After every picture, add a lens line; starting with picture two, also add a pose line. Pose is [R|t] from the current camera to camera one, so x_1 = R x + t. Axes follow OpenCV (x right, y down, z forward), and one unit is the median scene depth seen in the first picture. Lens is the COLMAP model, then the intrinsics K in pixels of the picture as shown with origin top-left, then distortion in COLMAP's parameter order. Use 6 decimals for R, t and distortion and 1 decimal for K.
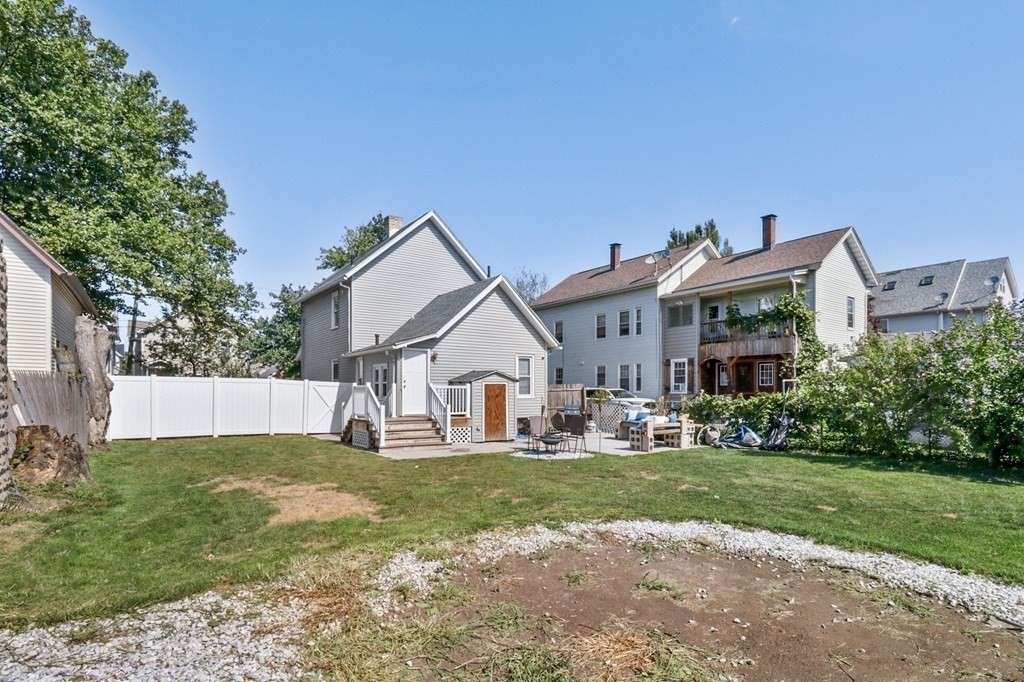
lens RADIAL K [[481.6, 0, 510.8], [0, 481.6, 388.8], [0, 0, 1]] dist [-0.000609, -0.000054]
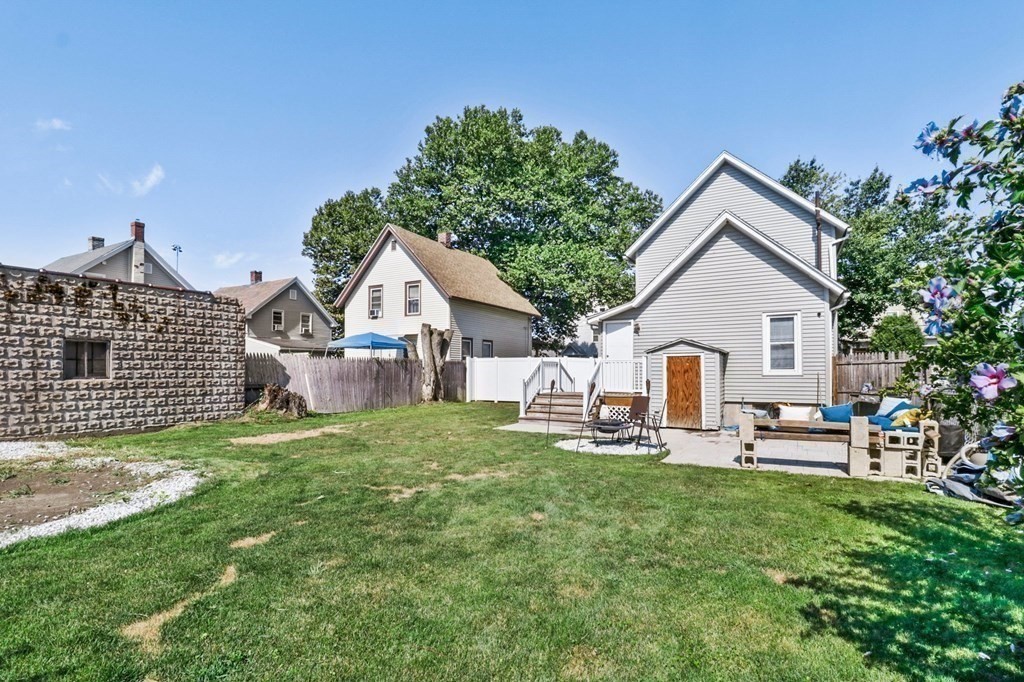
lens RADIAL K [[479.4, 0, 514.8], [0, 479.4, 343.9], [0, 0, 1]] dist [0.001541, -0.000883]
pose [[0.444126, -0.051370, -0.894491, 0.536923], [0.006921, 0.998522, -0.053908, 0.010729], [0.895938, 0.017751, 0.443825, 0.397427]]
